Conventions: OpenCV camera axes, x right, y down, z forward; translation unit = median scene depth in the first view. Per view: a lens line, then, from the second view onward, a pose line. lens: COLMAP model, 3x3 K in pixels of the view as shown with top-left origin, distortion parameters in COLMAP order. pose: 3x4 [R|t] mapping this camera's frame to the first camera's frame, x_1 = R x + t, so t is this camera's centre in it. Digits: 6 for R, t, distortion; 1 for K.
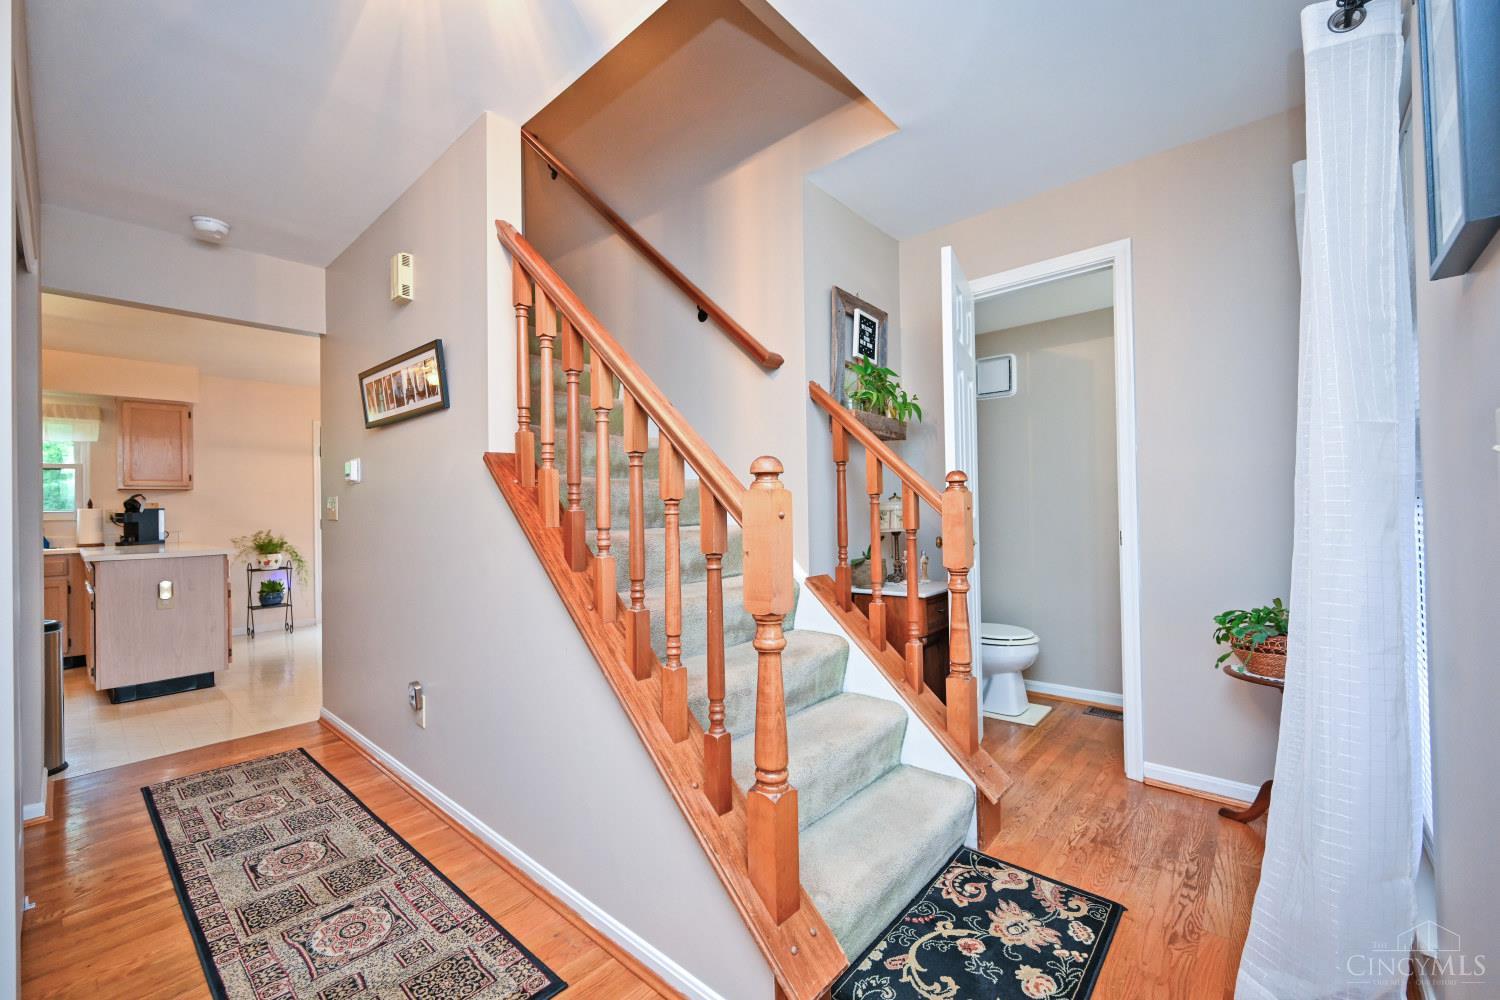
lens RADIAL K [[606.9, 0, 753.3], [0, 606.9, 497.0], [0, 0, 1]] dist [-0.001107, 0.000030]
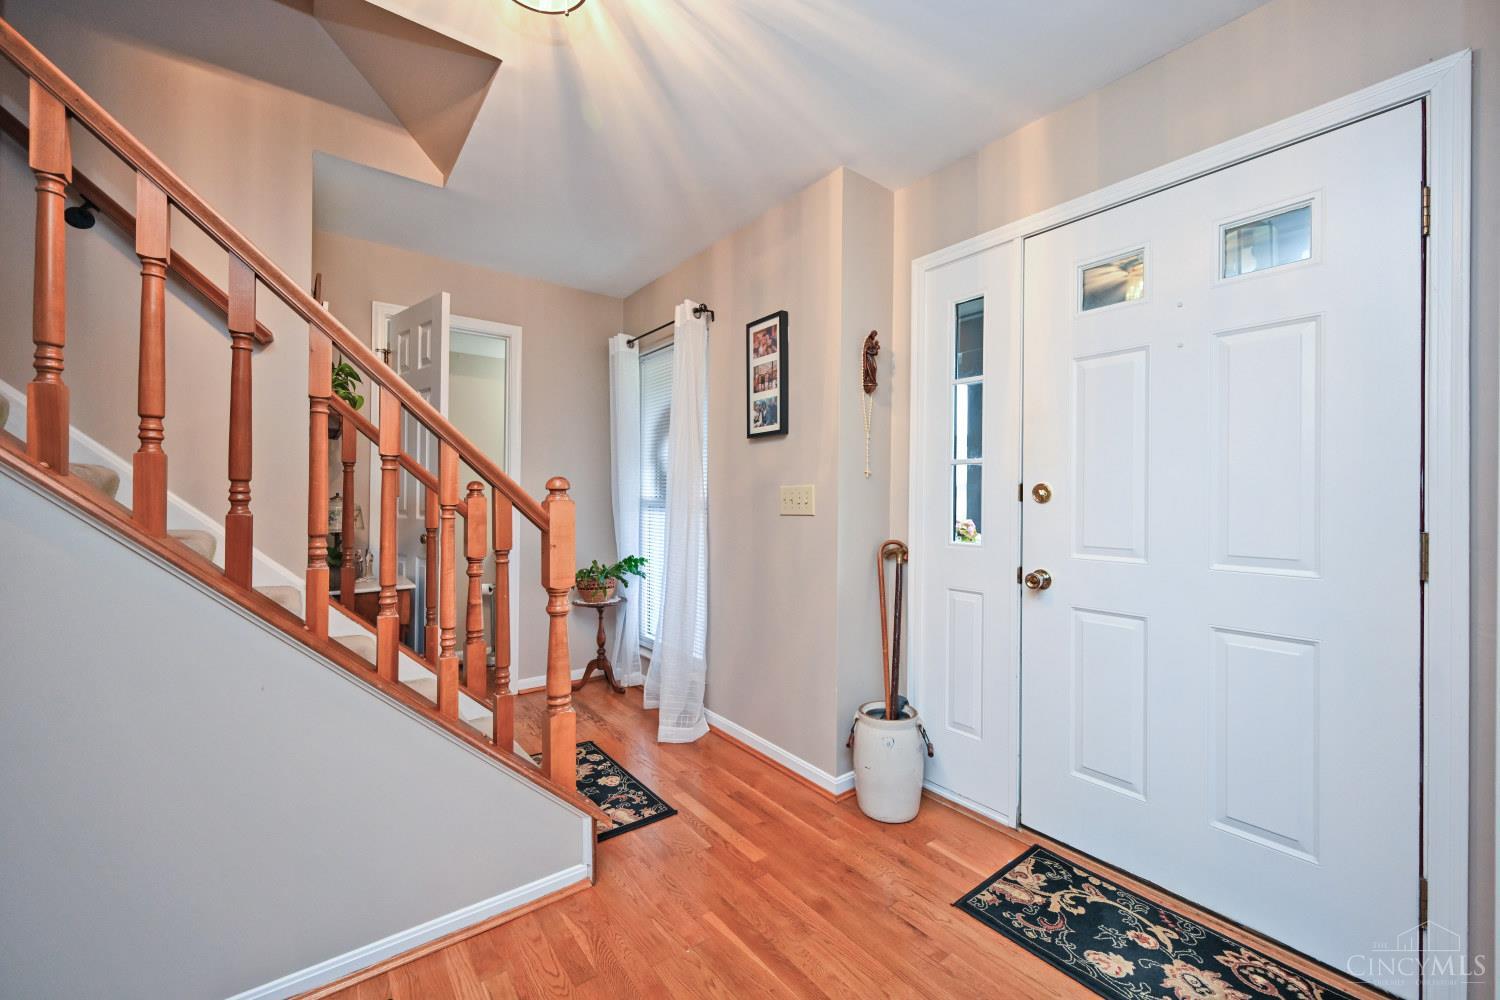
lens RADIAL K [[590.9, 0, 755.1], [0, 590.9, 499.9], [0, 0, 1]] dist [-0.000577, 0.000254]
pose [[0.195722, 0.018262, 0.980489, -1.070963], [-0.029917, 0.999472, -0.012644, -0.009353], [-0.980203, -0.026858, 0.196165, 0.247170]]
